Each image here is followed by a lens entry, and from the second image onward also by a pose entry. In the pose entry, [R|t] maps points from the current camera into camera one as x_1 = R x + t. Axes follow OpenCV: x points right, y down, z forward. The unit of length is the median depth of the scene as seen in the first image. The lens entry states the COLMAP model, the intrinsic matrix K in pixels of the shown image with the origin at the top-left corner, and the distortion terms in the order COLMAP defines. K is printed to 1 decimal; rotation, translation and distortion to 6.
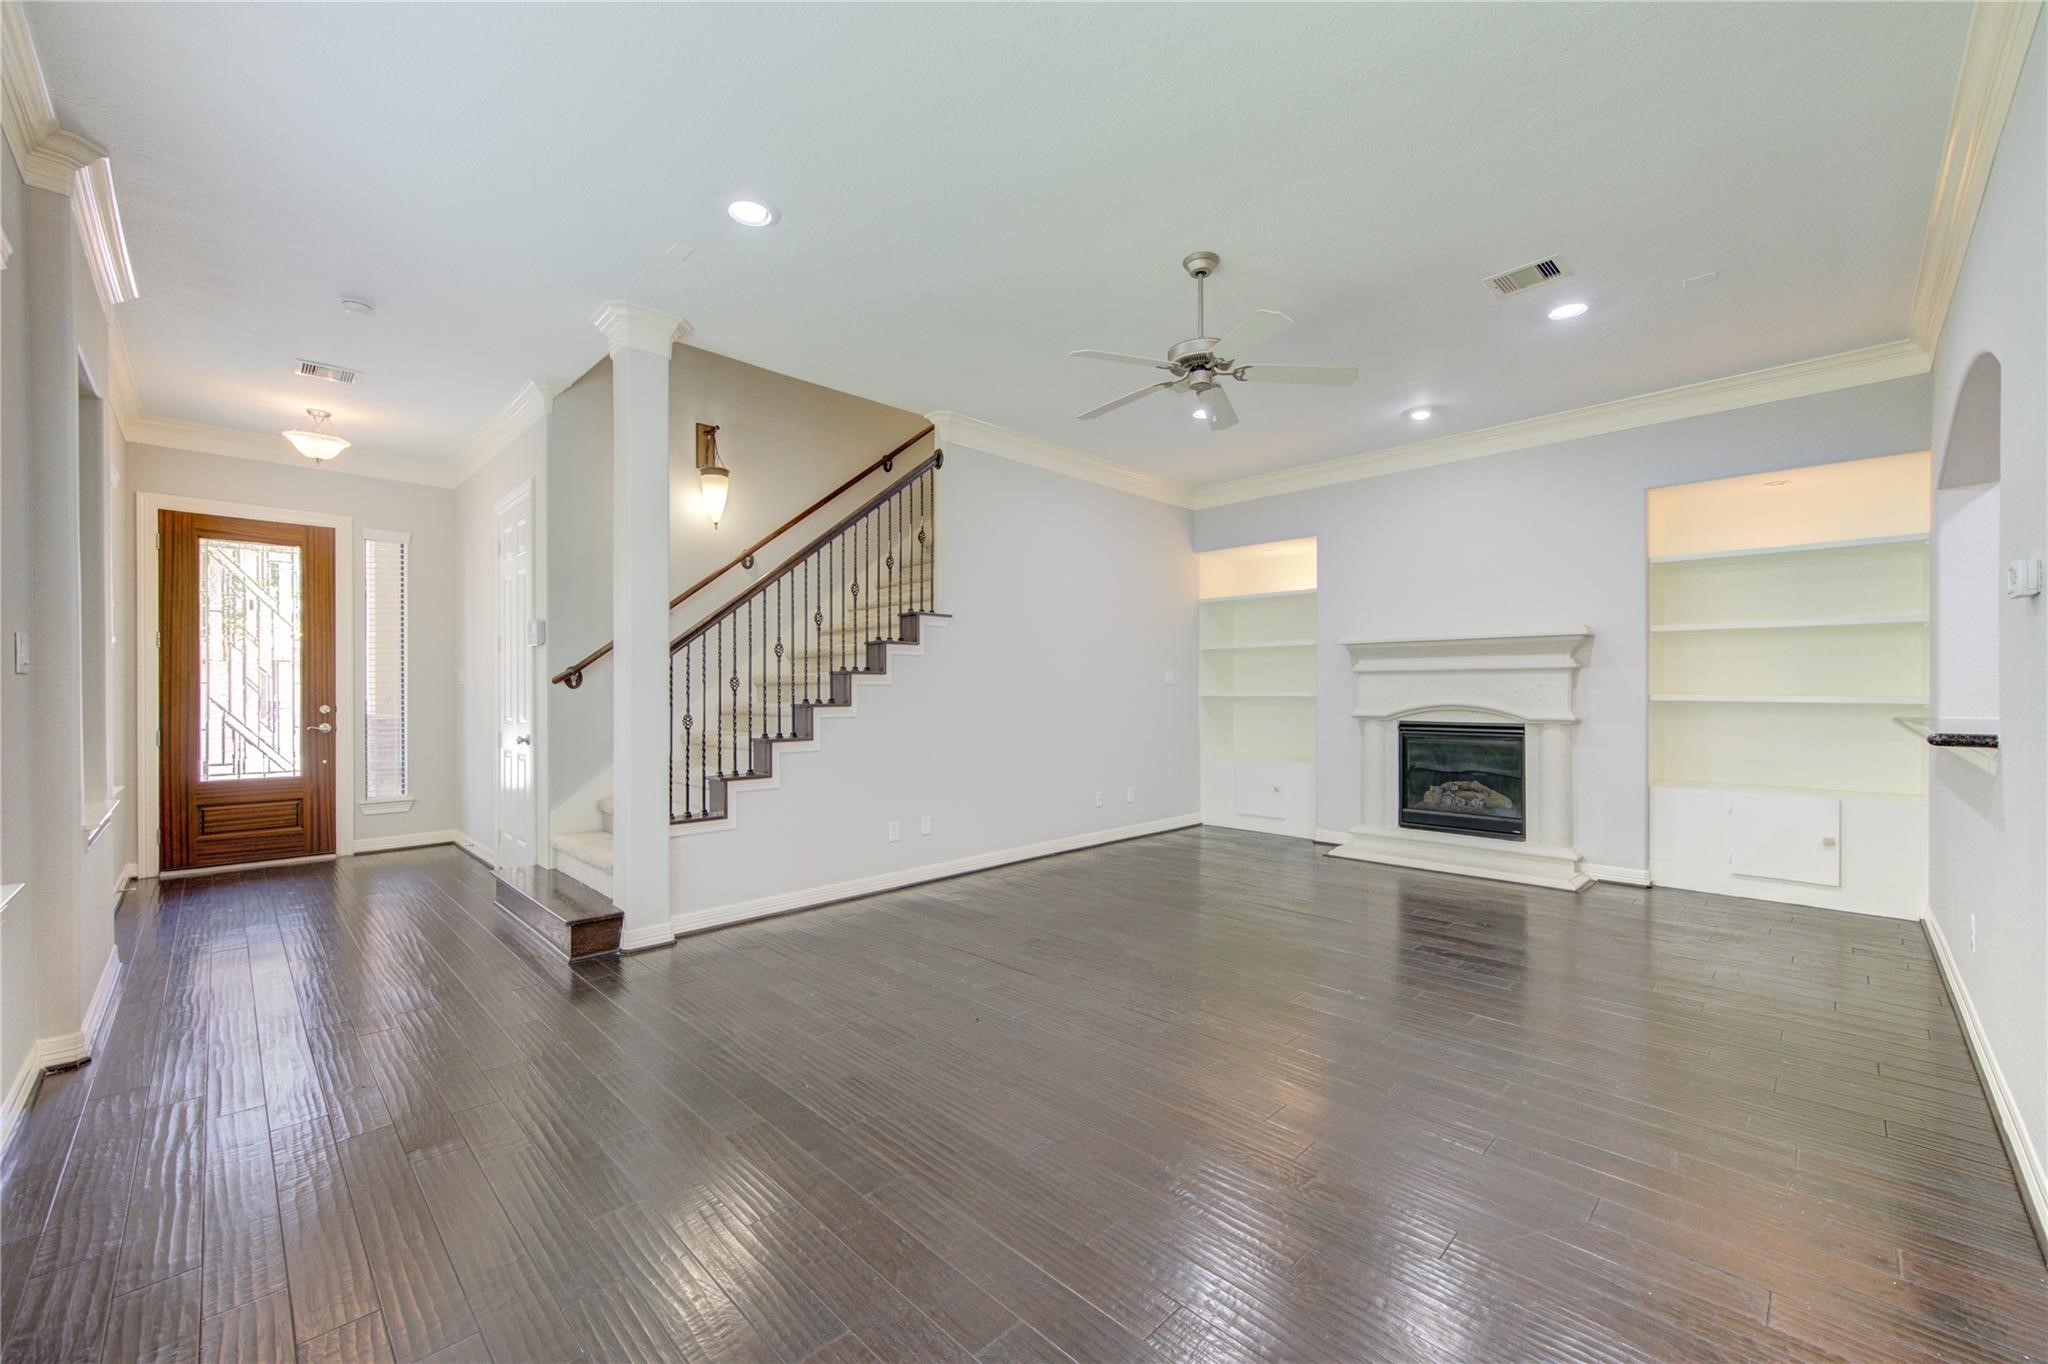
lens RADIAL K [[812.1, 0, 1021.6], [0, 812.1, 689.8], [0, 0, 1]] dist [-0.002183, -0.000282]
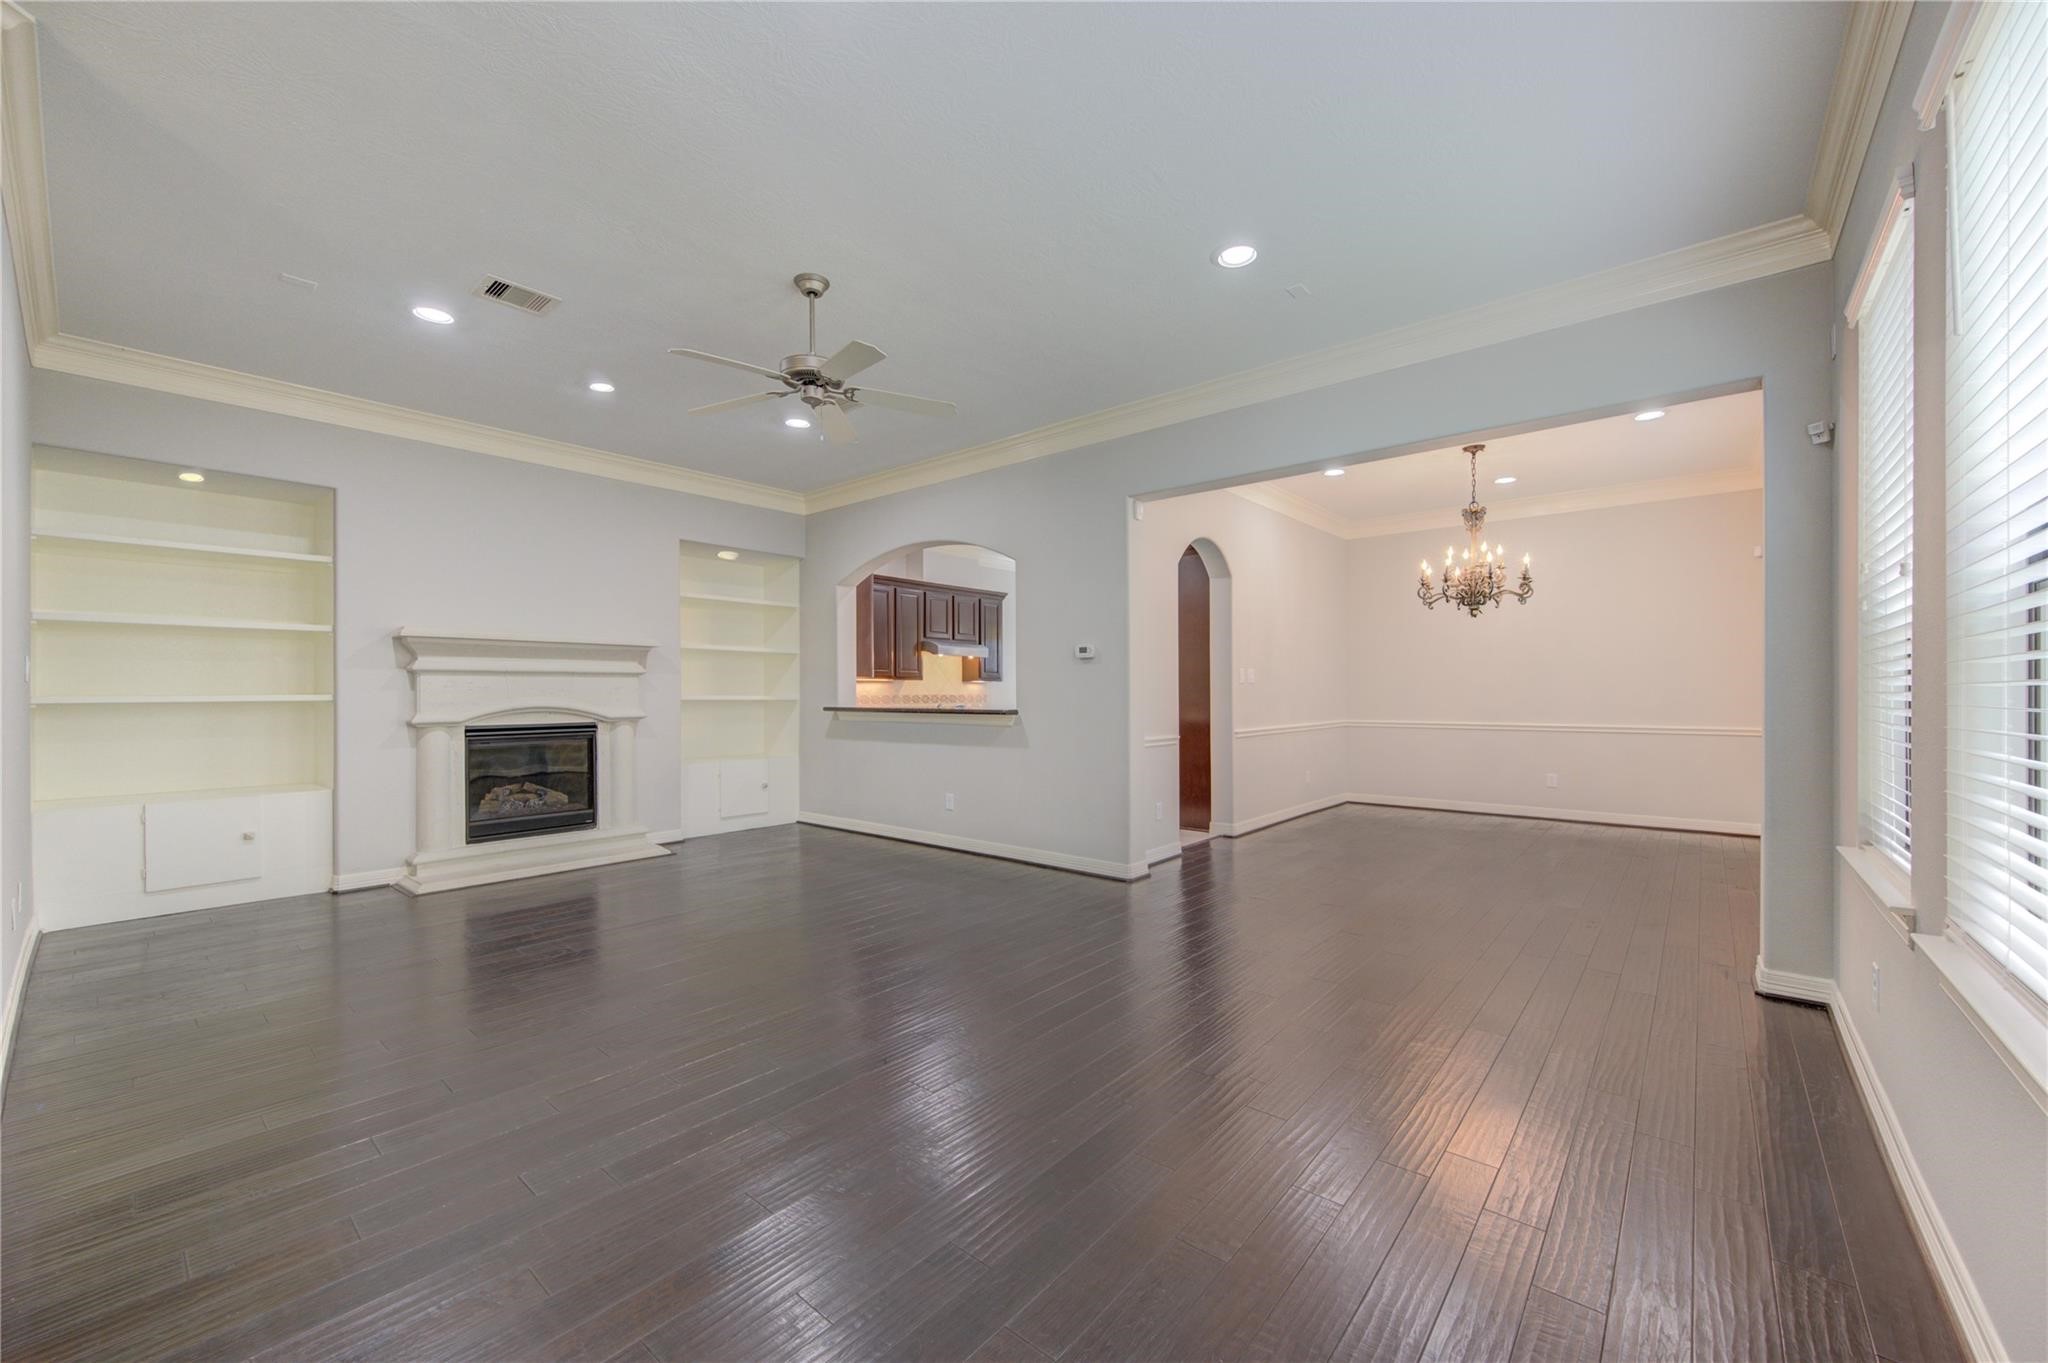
lens RADIAL K [[801.0, 0, 1016.1], [0, 801.0, 691.3], [0, 0, 1]] dist [0.010172, 0.000074]
pose [[-0.080034, 0.002236, 0.996790, -0.498664], [0.000723, 0.999997, -0.002185, 0.002347], [-0.996792, 0.000546, -0.080036, 0.493015]]
